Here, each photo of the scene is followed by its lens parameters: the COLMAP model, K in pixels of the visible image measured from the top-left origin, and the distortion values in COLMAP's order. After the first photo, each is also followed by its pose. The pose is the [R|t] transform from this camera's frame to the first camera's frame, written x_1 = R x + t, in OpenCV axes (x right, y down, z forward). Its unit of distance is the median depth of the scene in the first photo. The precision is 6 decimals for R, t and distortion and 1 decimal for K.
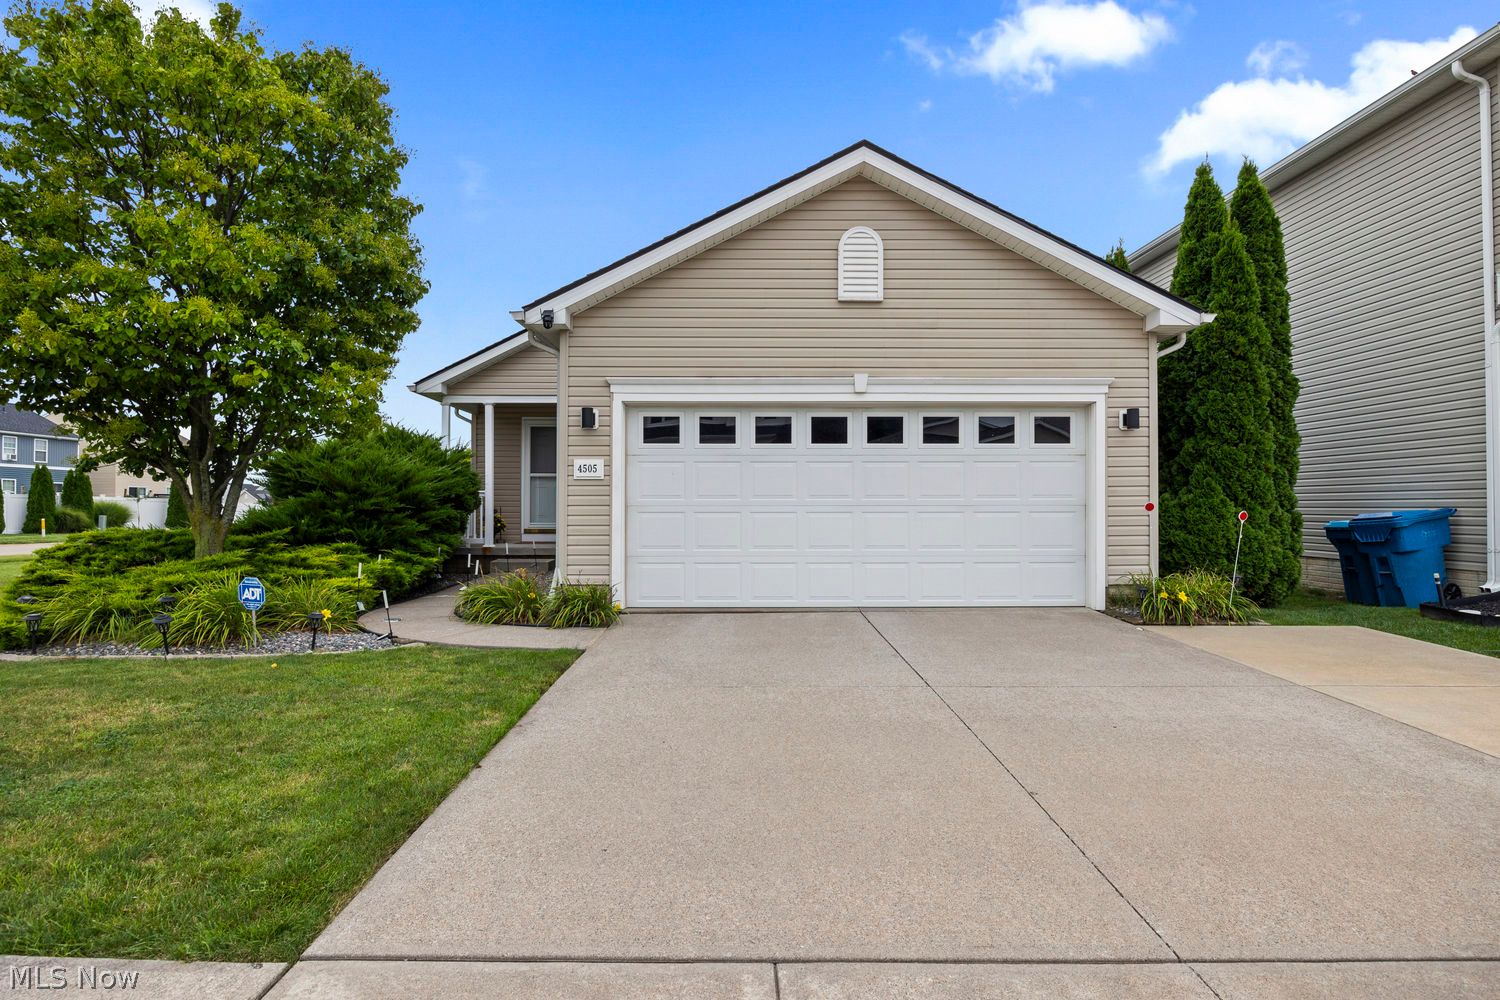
lens RADIAL K [[784.9, 0, 750.0], [0, 784.9, 500.0], [0, 0, 1]] dist [0.000373, 0.000378]
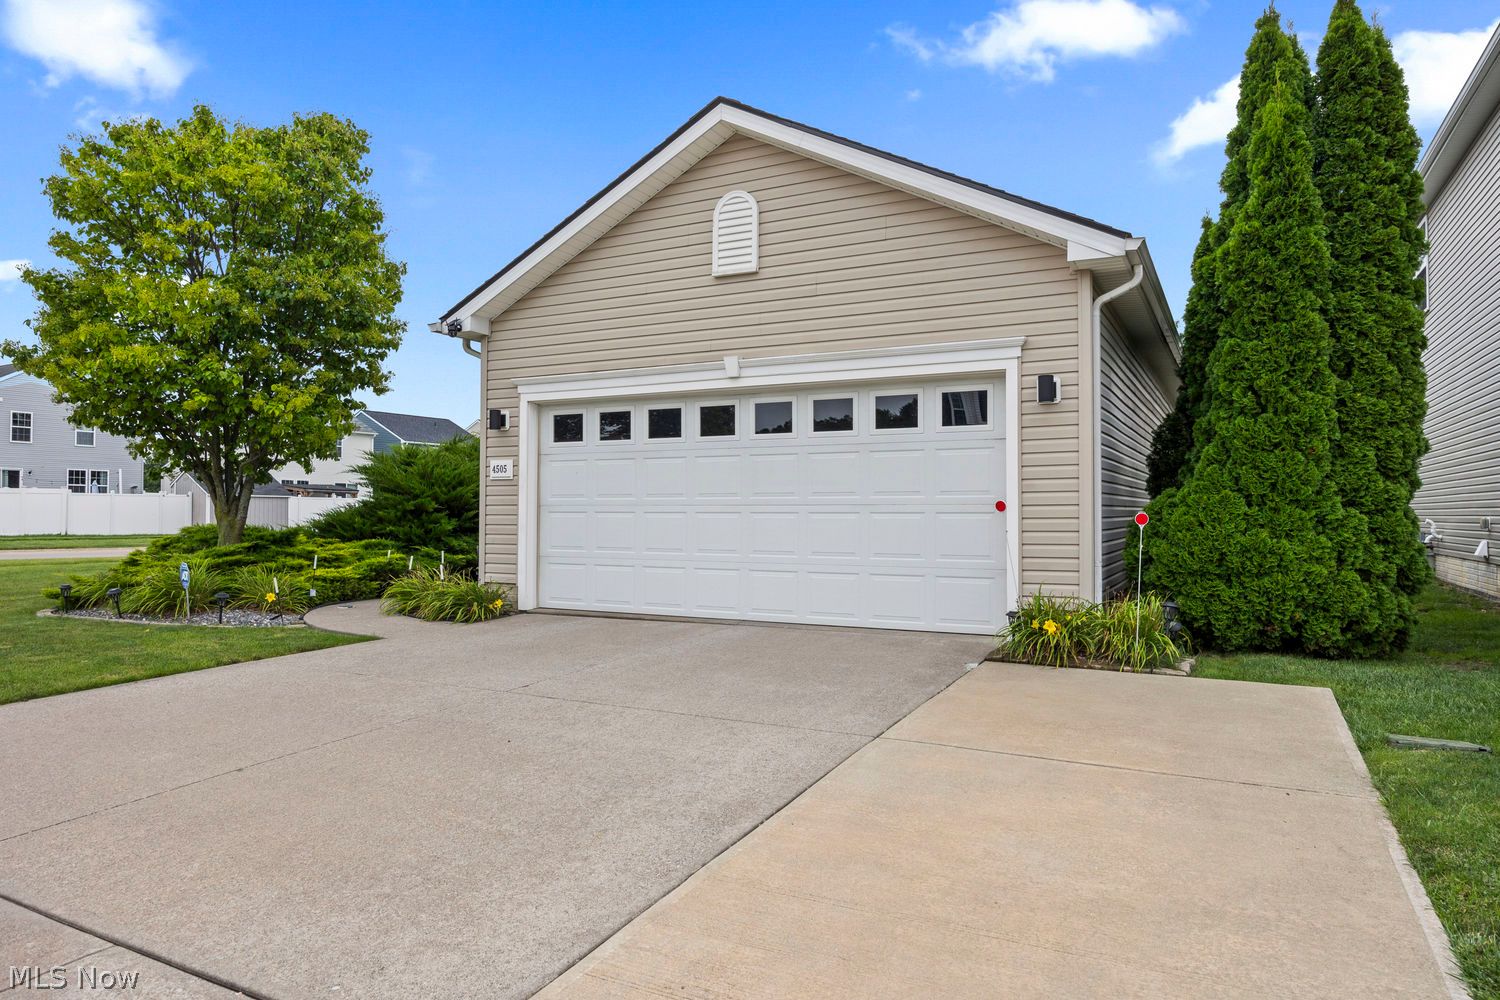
lens RADIAL K [[956.3, 0, 748.7], [0, 956.3, 484.6], [0, 0, 1]] dist [-0.004042, -0.002503]
pose [[0.880899, -0.011199, -0.473173, 0.662986], [0.006765, 0.999916, -0.011071, -0.003769], [0.473257, 0.006552, 0.880900, 0.056291]]
